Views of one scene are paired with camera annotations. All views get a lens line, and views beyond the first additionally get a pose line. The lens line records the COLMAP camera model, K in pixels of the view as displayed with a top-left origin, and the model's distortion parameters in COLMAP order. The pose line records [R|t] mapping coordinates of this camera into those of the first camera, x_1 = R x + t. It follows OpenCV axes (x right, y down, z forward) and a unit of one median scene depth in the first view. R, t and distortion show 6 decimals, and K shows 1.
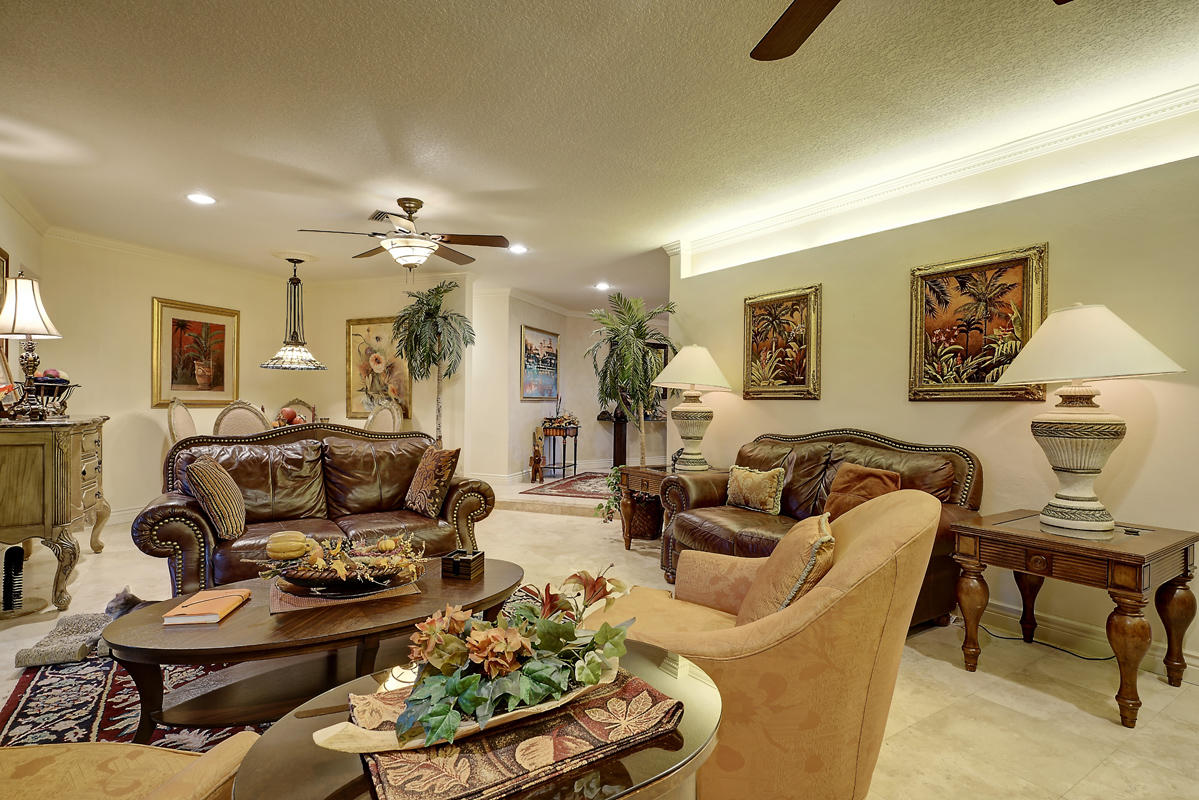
lens RADIAL K [[607.7, 0, 597.4], [0, 607.7, 400.5], [0, 0, 1]] dist [0.004695, 0.000051]
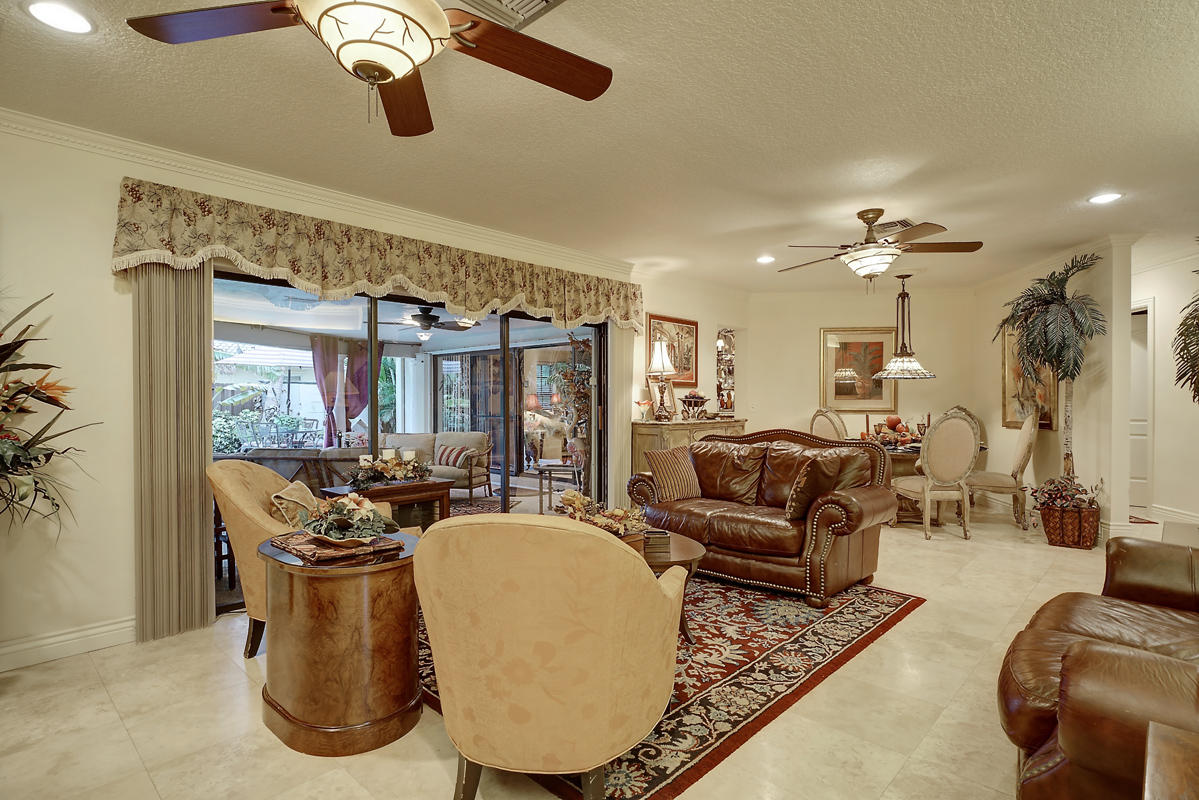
lens RADIAL K [[607.7, 0, 599.9], [0, 607.7, 402.7], [0, 0, 1]] dist [0.004695, 0.000051]
pose [[0.223126, -0.006658, -0.974767, 0.572484], [0.004646, 0.999973, -0.005766, -0.009114], [0.974779, -0.003242, 0.223151, 0.344128]]
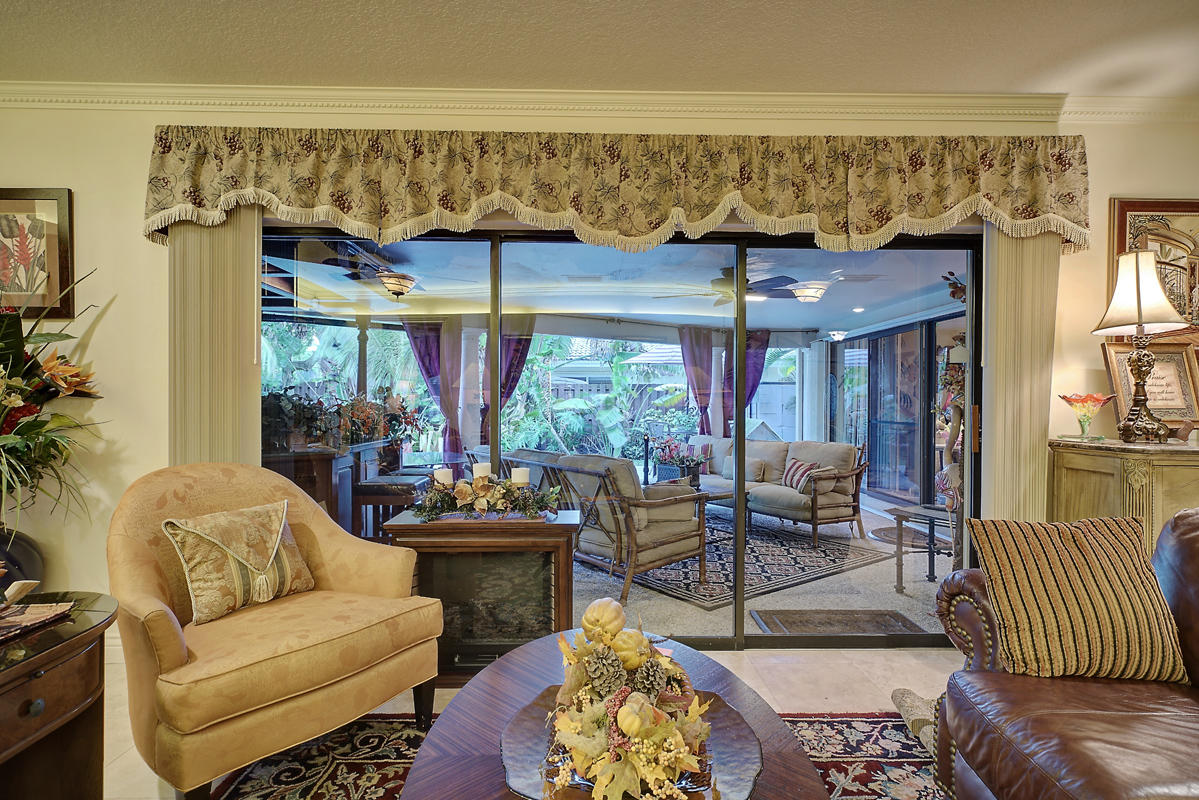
lens RADIAL K [[607.7, 0, 593.1], [0, 607.7, 405.1], [0, 0, 1]] dist [0.004695, 0.000051]
pose [[-0.541444, -0.010332, -0.840674, 0.039791], [-0.012332, 0.999915, -0.004347, -0.001264], [0.840647, 0.008013, -0.541525, 0.661915]]
